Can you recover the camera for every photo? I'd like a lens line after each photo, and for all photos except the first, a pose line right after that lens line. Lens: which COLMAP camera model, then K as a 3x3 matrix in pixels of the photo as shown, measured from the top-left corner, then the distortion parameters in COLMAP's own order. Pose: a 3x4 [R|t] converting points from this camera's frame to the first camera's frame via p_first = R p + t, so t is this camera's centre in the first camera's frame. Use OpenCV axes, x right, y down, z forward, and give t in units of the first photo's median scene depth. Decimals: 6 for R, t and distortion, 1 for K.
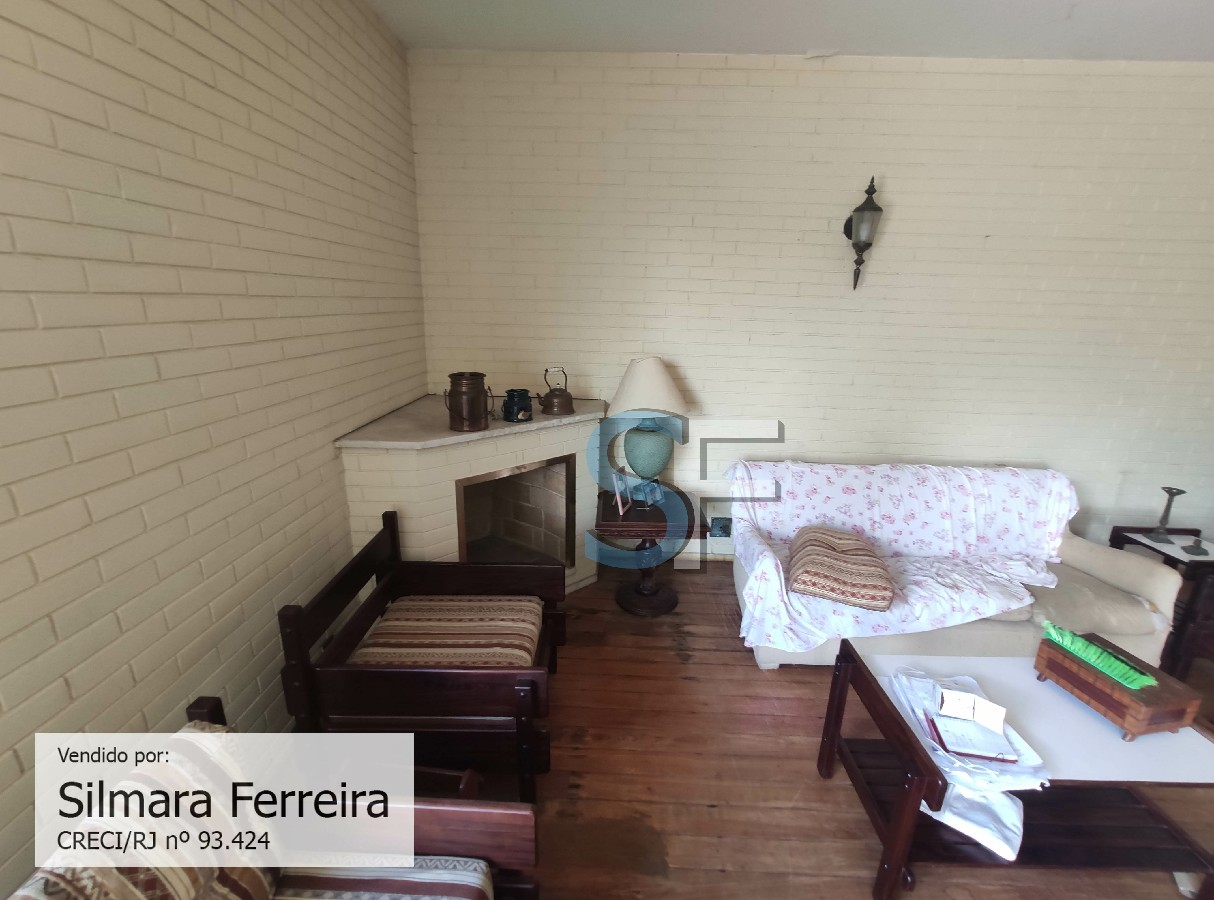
lens RADIAL K [[531.3, 0, 612.7], [0, 531.3, 449.0], [0, 0, 1]] dist [-0.019408, 0.016014]
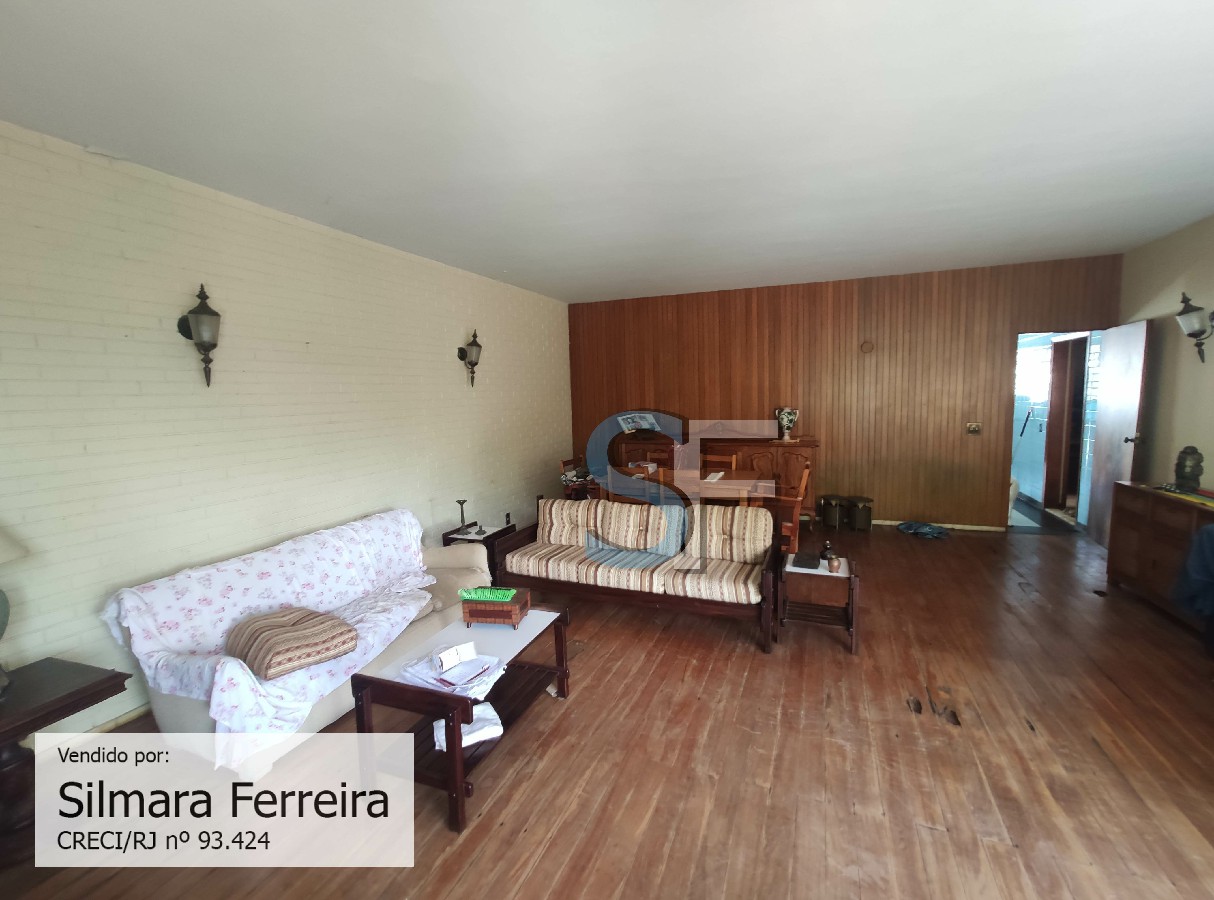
lens RADIAL K [[531.3, 0, 612.7], [0, 531.3, 449.0], [0, 0, 1]] dist [-0.019408, 0.016014]
pose [[0.351013, -0.137804, 0.926175, -0.254119], [0.289380, 0.956657, 0.032667, 0.007407], [-0.890533, 0.256550, 0.375677, -0.052814]]
